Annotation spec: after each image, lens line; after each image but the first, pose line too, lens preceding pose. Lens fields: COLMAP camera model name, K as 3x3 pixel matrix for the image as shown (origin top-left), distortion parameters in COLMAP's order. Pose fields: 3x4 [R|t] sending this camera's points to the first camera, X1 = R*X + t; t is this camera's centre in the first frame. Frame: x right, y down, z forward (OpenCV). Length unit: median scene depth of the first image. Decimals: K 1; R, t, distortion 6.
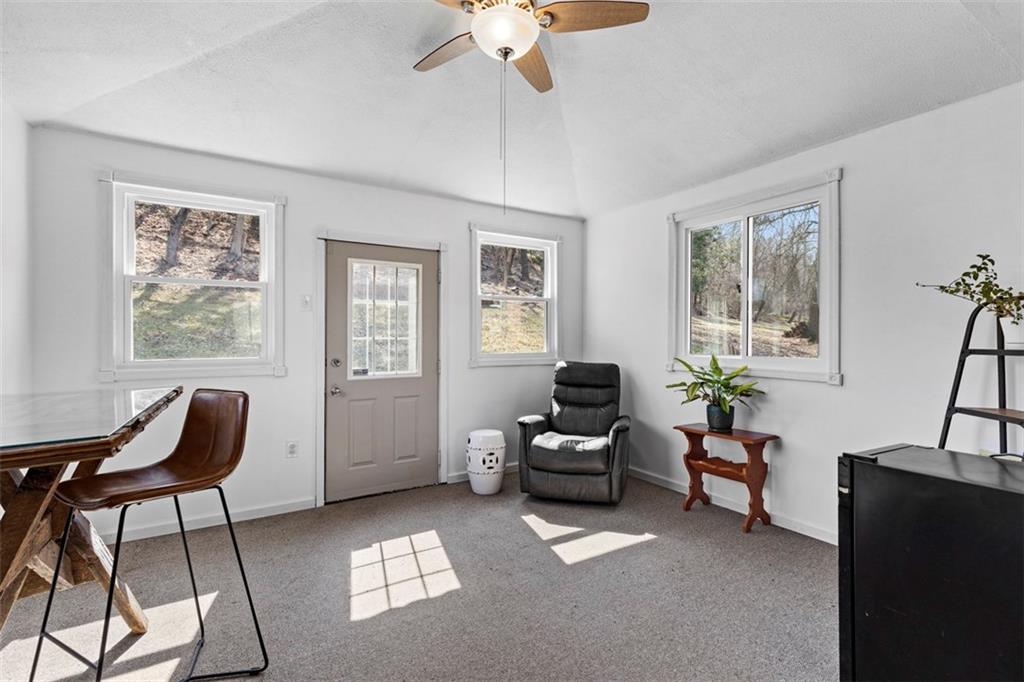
lens RADIAL K [[465.0, 0, 518.3], [0, 465.0, 336.3], [0, 0, 1]] dist [0.011949, -0.001784]
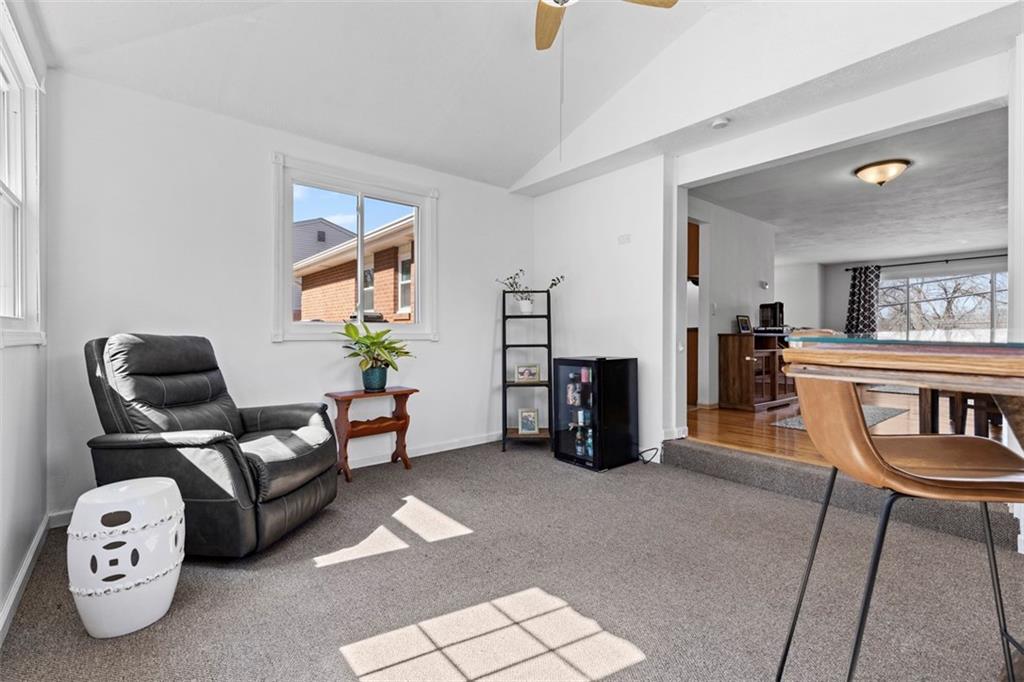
lens RADIAL K [[465.0, 0, 510.8], [0, 465.0, 336.7], [0, 0, 1]] dist [0.011949, -0.001784]
pose [[-0.127750, -0.005258, 0.991792, -0.871021], [-0.002092, 0.999985, 0.005032, 0.090108], [-0.991804, -0.001432, -0.127759, 1.081495]]
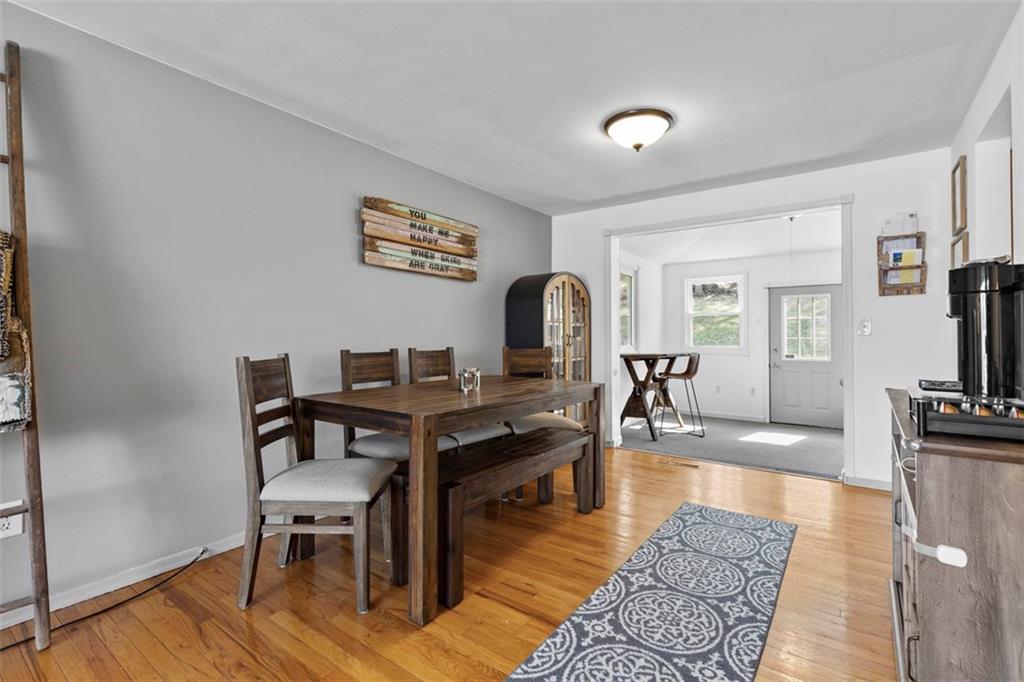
lens RADIAL K [[465.0, 0, 516.4], [0, 465.0, 335.4], [0, 0, 1]] dist [0.011949, -0.001784]
pose [[0.387417, -0.004006, -0.921896, 0.891393], [0.005890, 0.999981, -0.001871, -0.008001], [0.921886, -0.004705, 0.387433, -0.673919]]
